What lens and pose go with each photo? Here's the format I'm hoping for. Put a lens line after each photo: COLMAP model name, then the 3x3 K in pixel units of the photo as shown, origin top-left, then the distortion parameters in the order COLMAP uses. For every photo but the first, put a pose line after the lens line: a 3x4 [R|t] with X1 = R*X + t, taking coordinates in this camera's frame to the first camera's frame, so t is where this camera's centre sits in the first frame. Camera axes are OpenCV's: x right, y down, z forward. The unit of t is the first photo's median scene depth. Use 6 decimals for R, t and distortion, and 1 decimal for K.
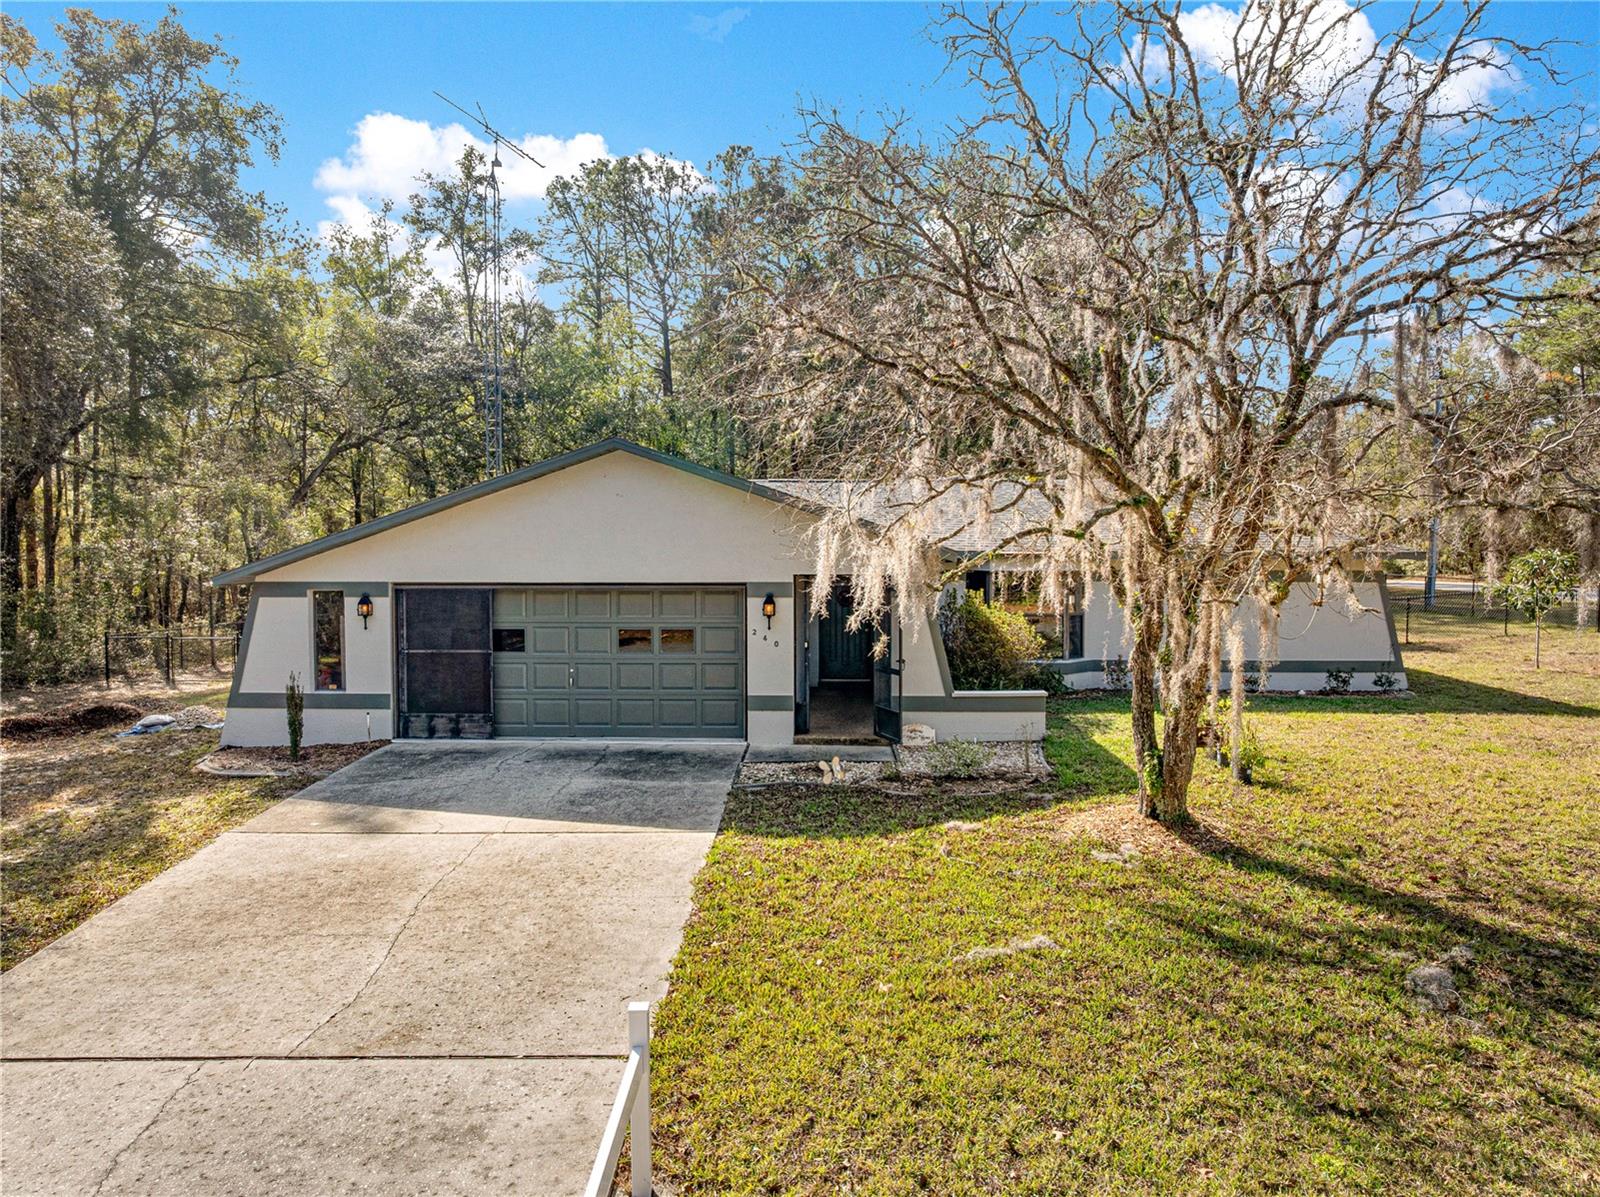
lens RADIAL K [[1153.3, 0, 824.8], [0, 1153.3, 599.3], [0, 0, 1]] dist [-0.001575, -0.053551]
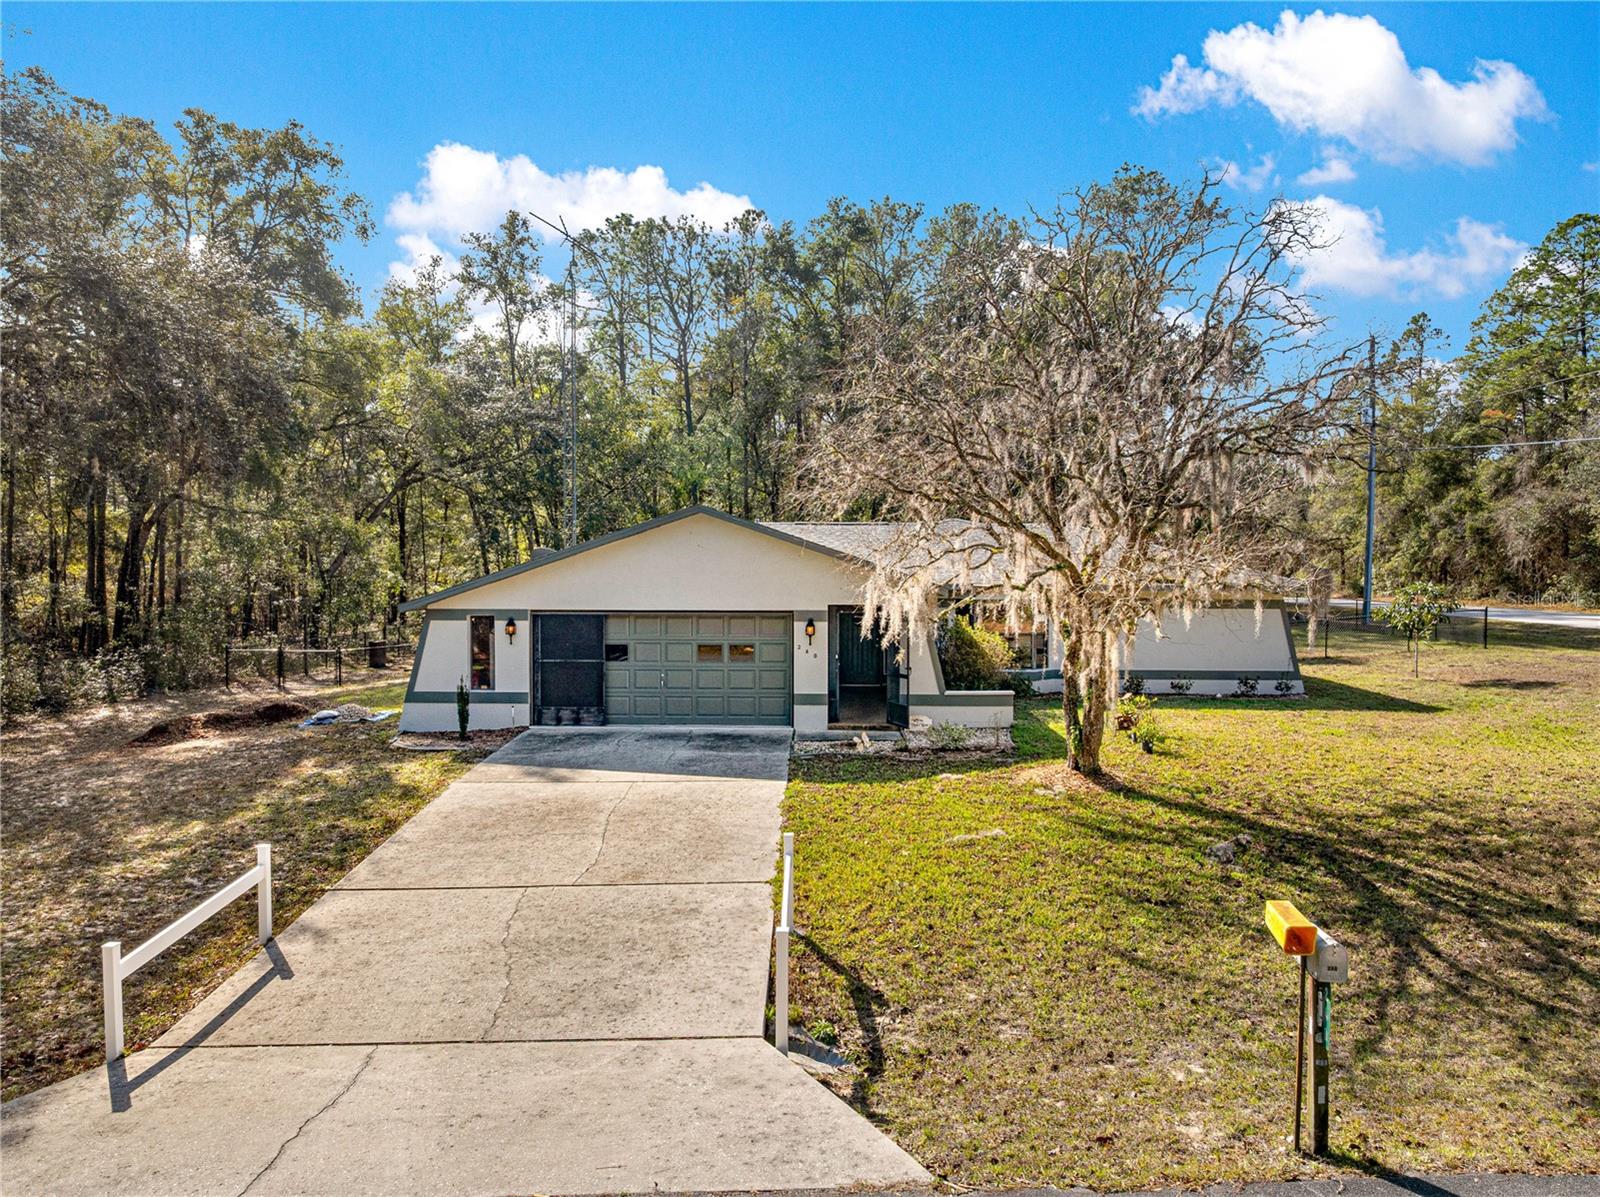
lens RADIAL K [[1153.3, 0, 824.8], [0, 1153.3, 599.3], [0, 0, 1]] dist [-0.001575, -0.053551]
pose [[0.999974, 0.002600, 0.006713, -0.045273], [-0.002513, 0.999914, -0.012904, -0.011656], [-0.006746, 0.012887, 0.999894, -0.403933]]
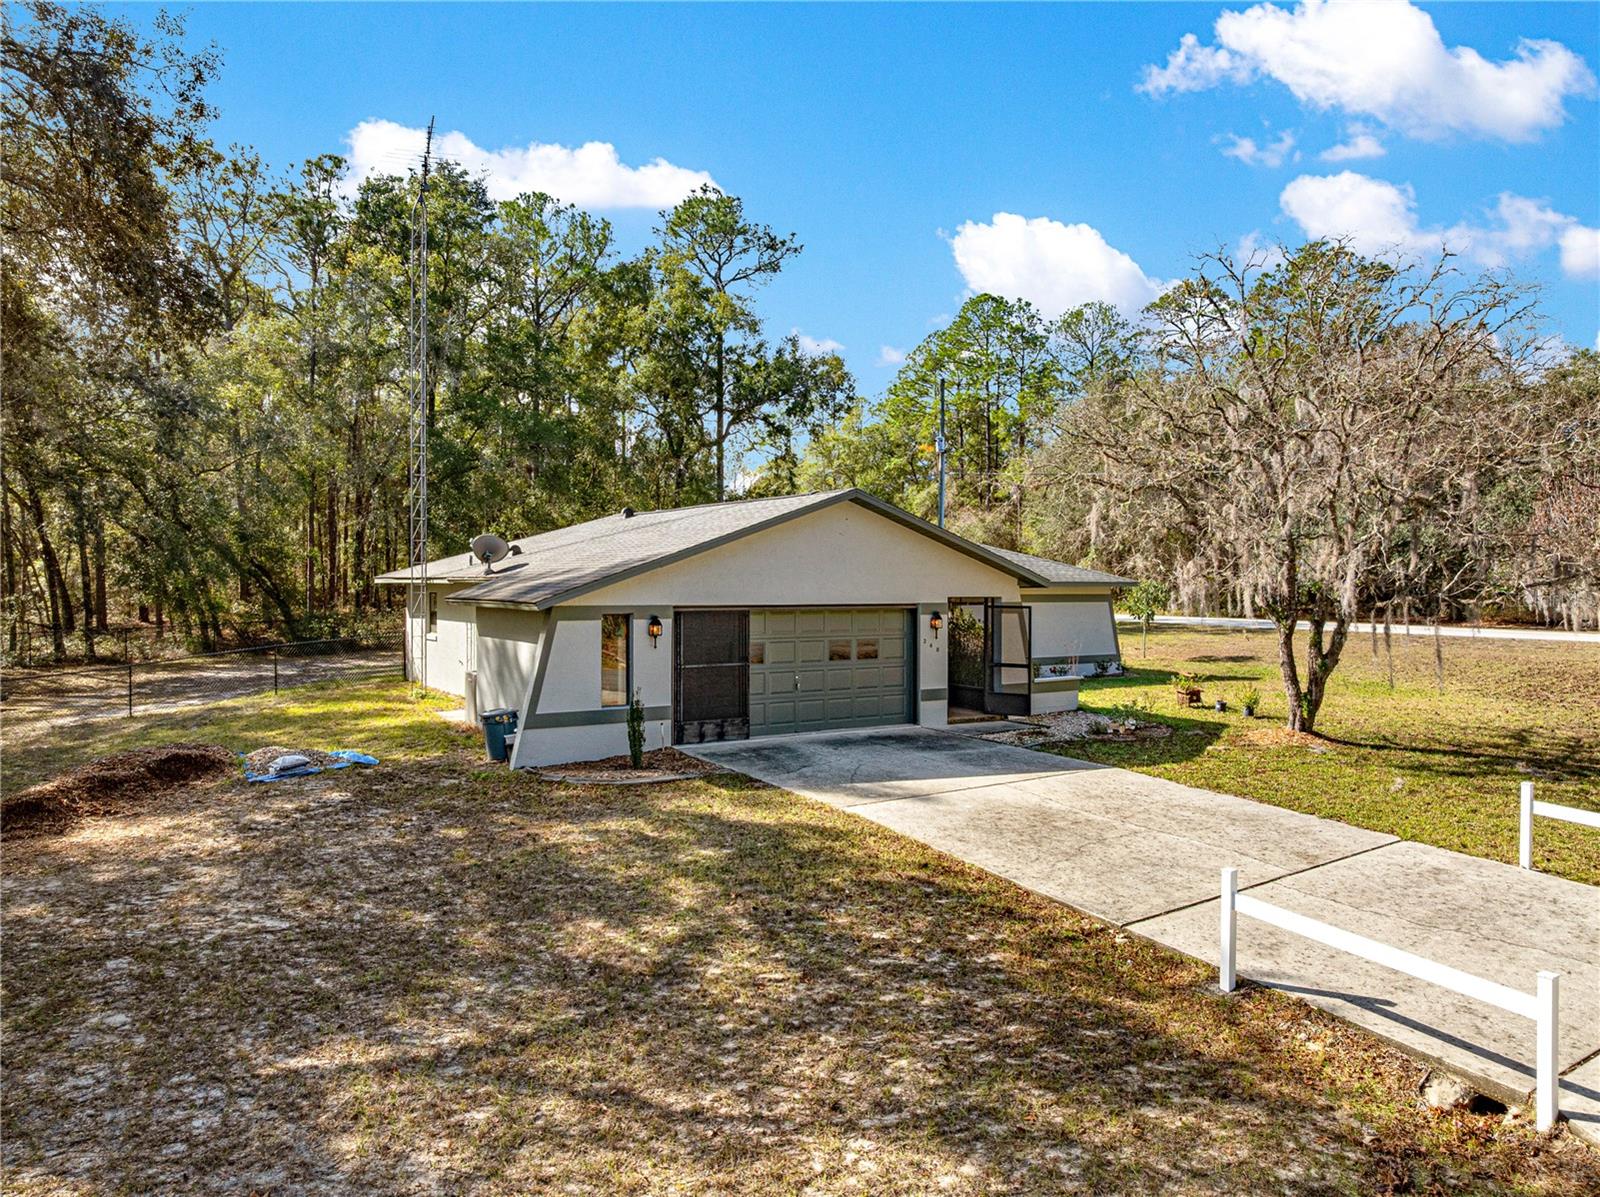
lens RADIAL K [[1153.3, 0, 824.8], [0, 1153.3, 599.3], [0, 0, 1]] dist [-0.001575, -0.053551]
pose [[0.772579, 0.000906, 0.634918, -1.107406], [0.012350, 0.999788, -0.016453, 0.000157], [-0.634798, 0.020552, 0.772405, 0.054015]]
